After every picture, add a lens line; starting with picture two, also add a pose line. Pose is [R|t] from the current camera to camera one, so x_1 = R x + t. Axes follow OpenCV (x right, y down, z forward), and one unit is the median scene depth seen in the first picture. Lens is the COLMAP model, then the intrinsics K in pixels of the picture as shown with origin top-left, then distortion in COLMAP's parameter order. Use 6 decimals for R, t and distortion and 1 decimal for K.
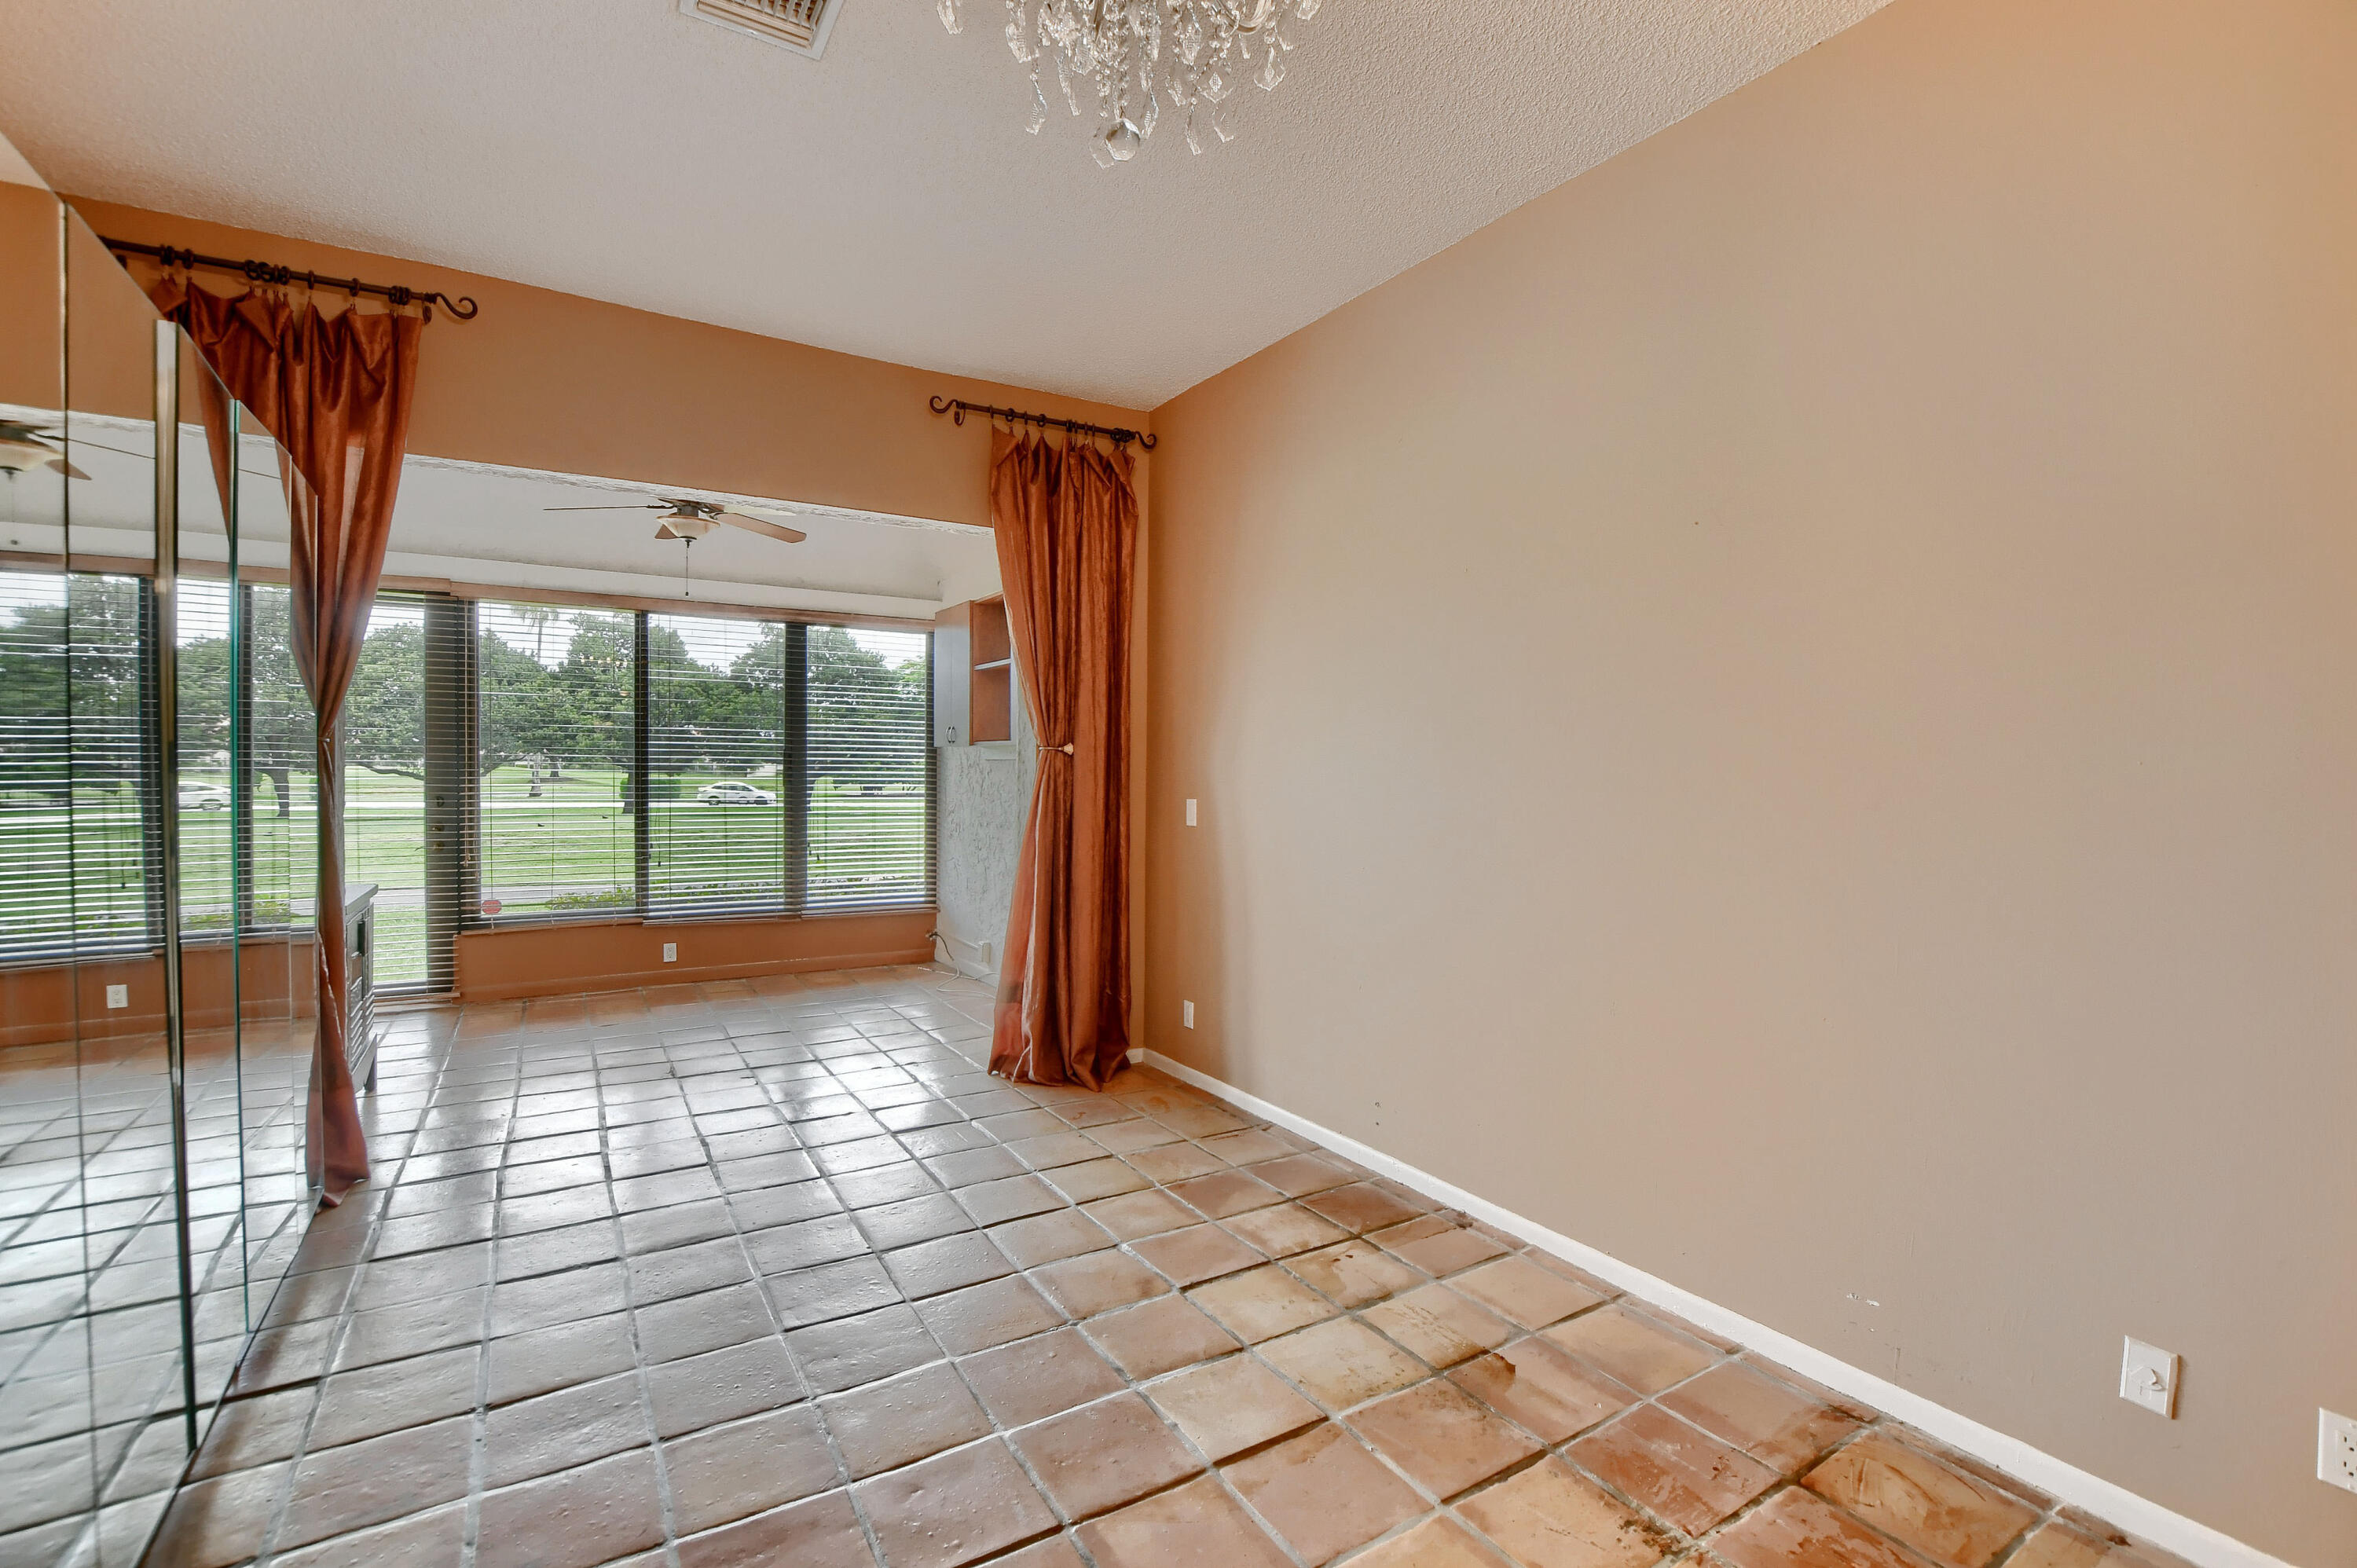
lens RADIAL K [[1037.0, 0, 1173.9], [0, 1037.0, 792.2], [0, 0, 1]] dist [-0.029952, 0.002229]
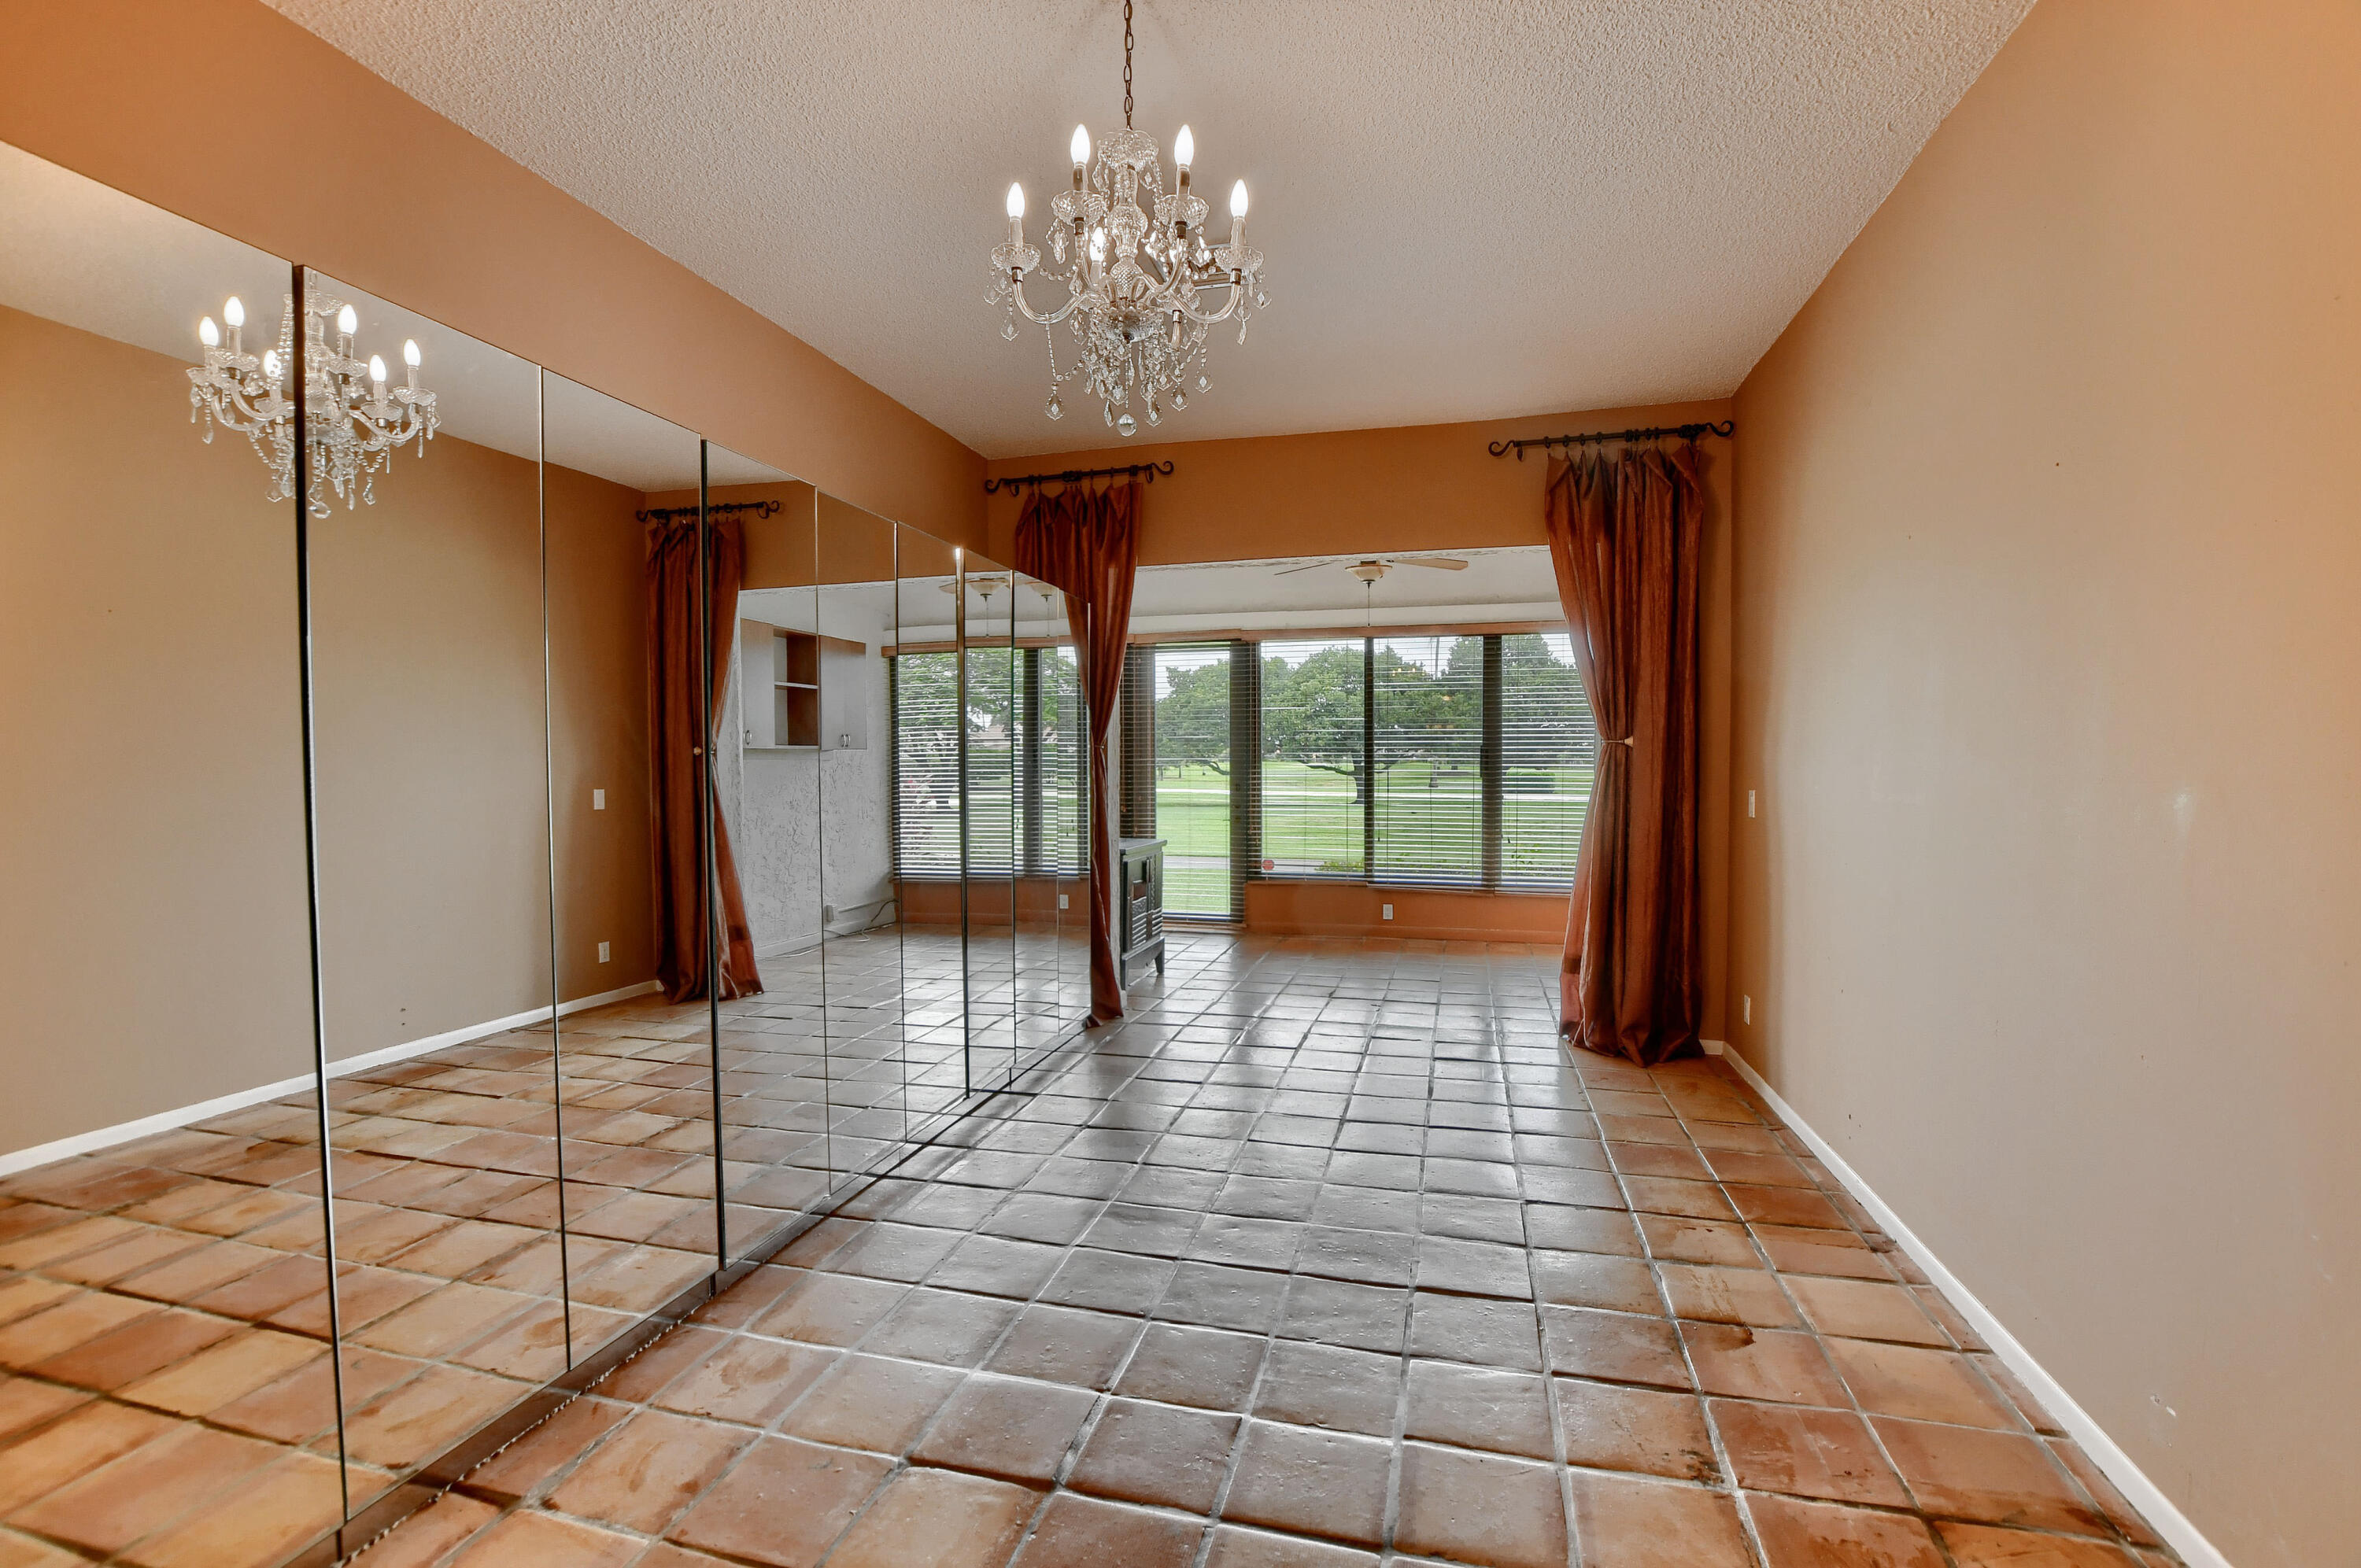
lens RADIAL K [[1038.6, 0, 1177.9], [0, 1038.6, 791.2], [0, 0, 1]] dist [-0.029952, 0.002229]
pose [[0.688858, 0.011453, -0.724806, 0.350332], [-0.008528, 0.999934, 0.007695, 0.004849], [0.724847, 0.000880, 0.688910, -0.060721]]
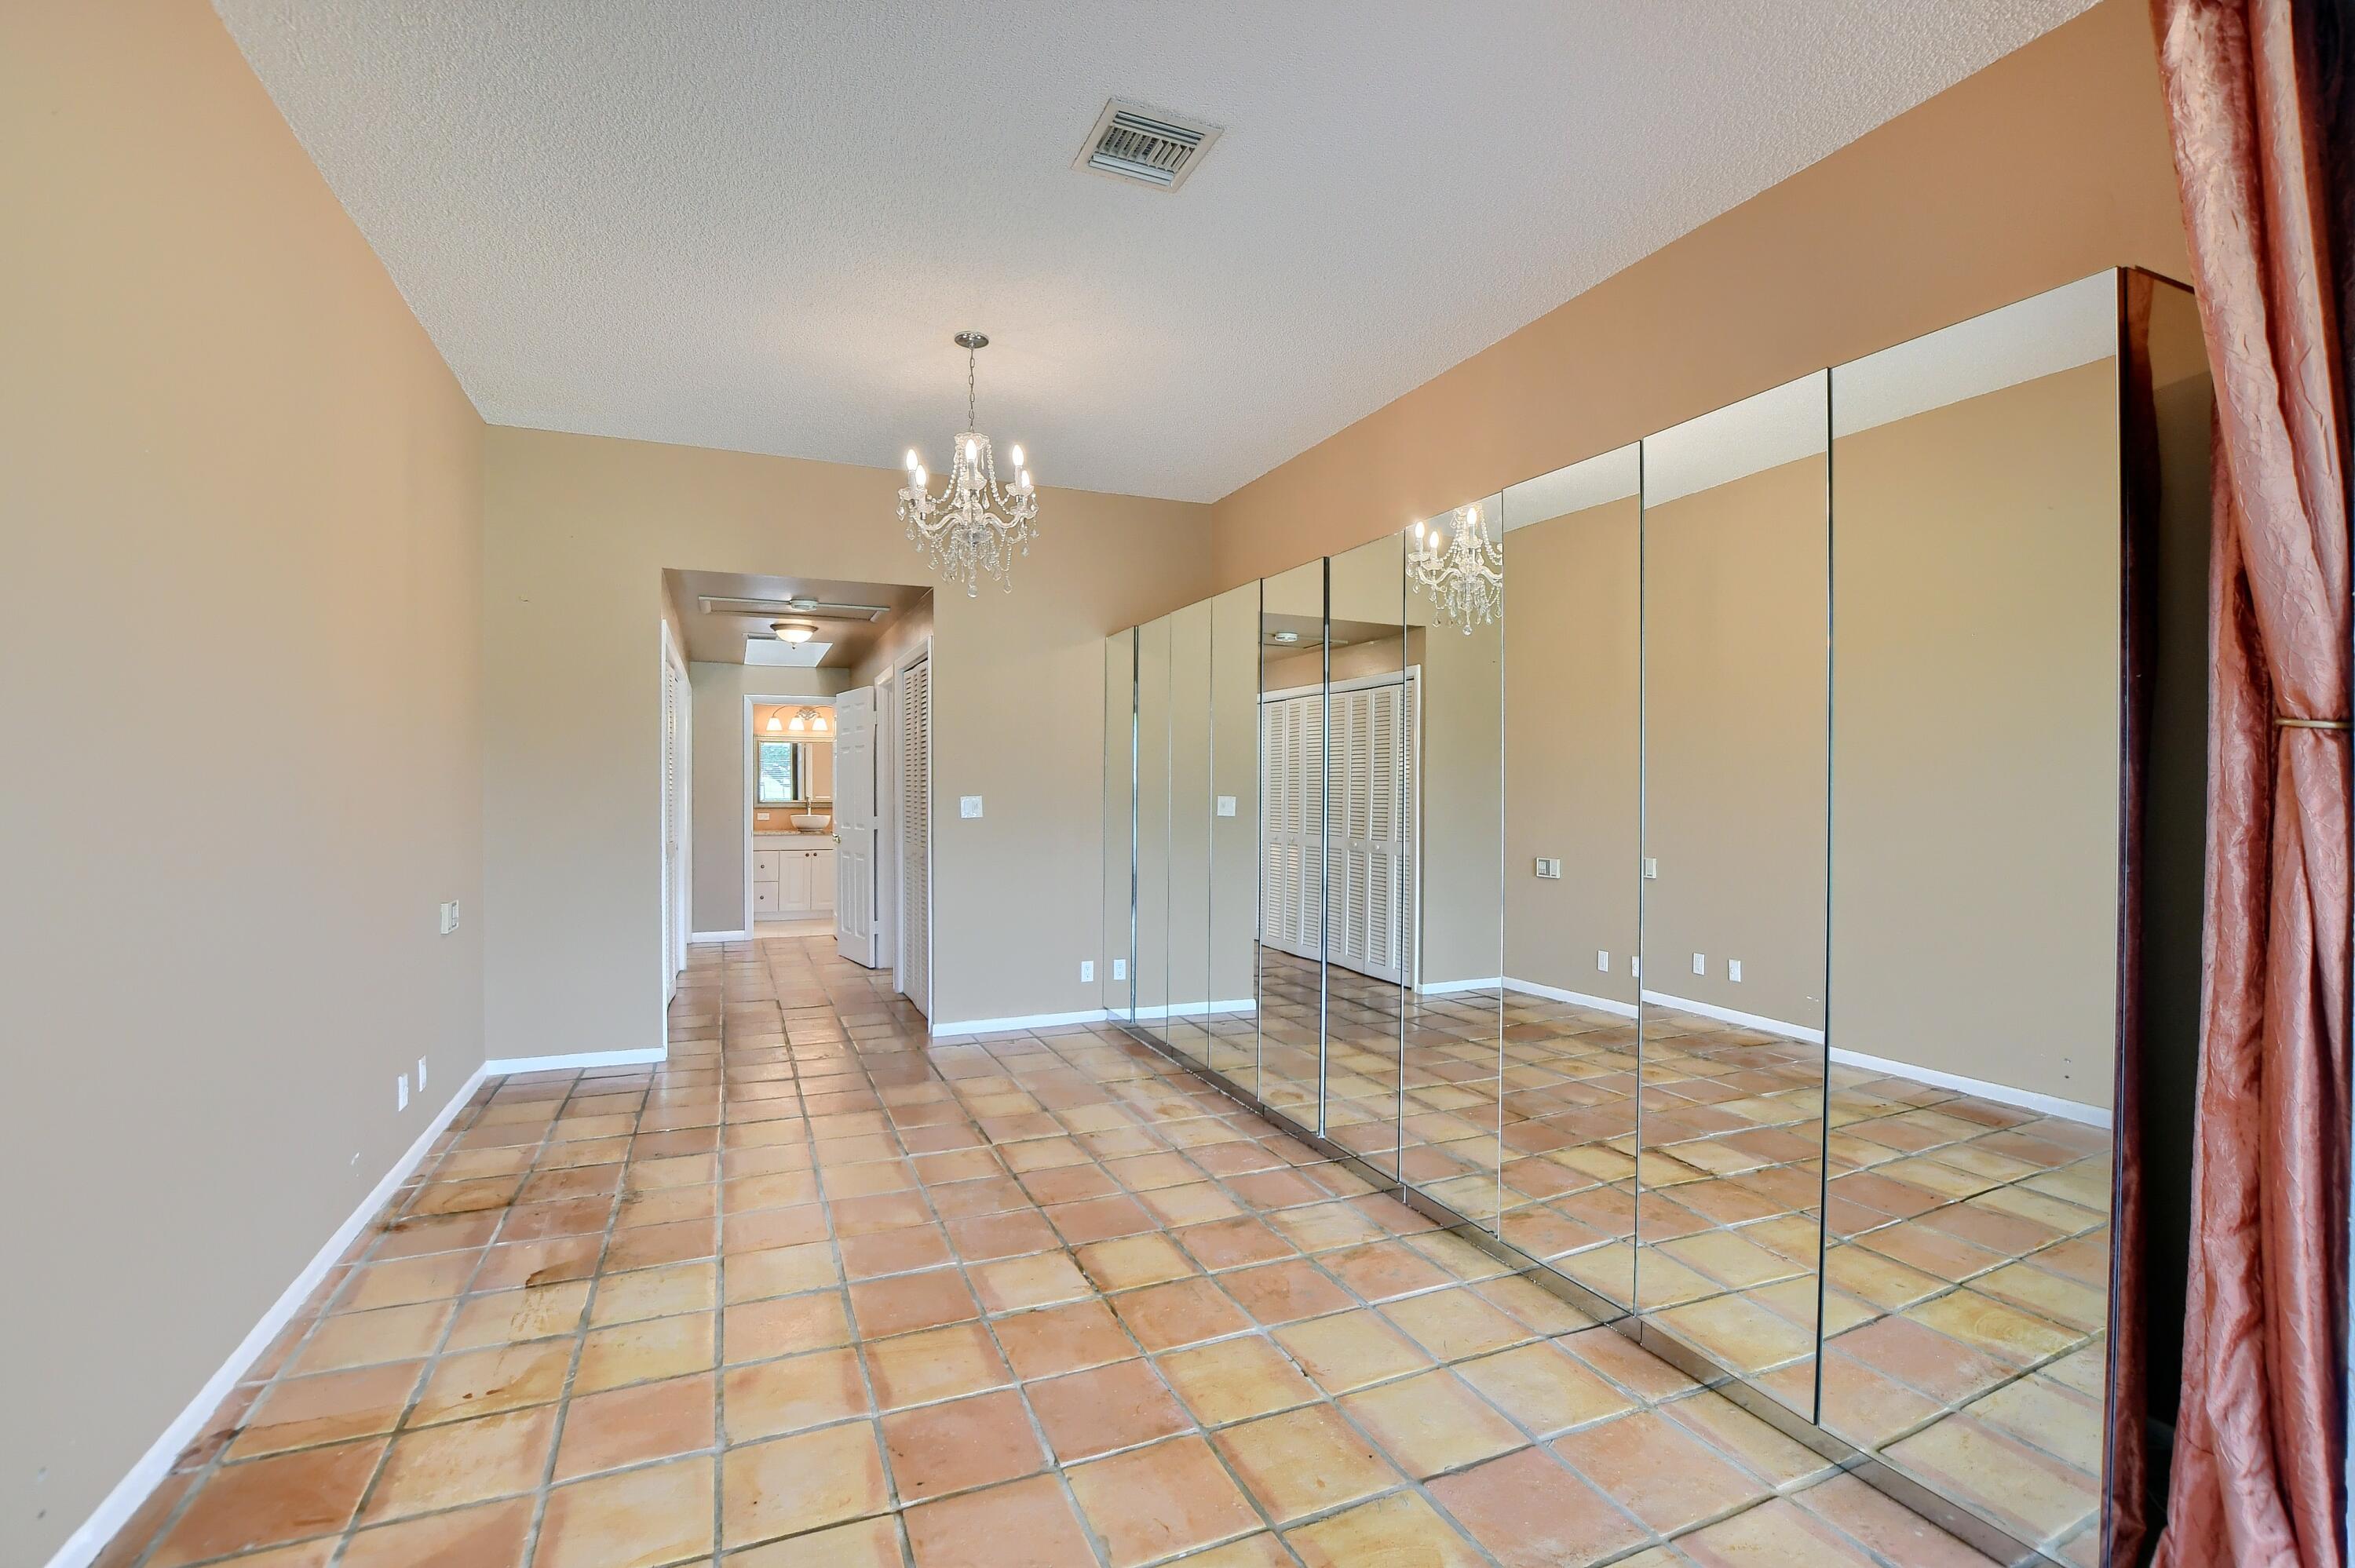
lens RADIAL K [[1036.0, 0, 1175.3], [0, 1036.0, 791.6], [0, 0, 1]] dist [-0.029952, 0.002229]
pose [[-0.991250, -0.007497, 0.131784, -0.293750], [-0.004017, 0.999637, 0.026655, -0.018278], [-0.131936, 0.025893, -0.990920, 1.079734]]
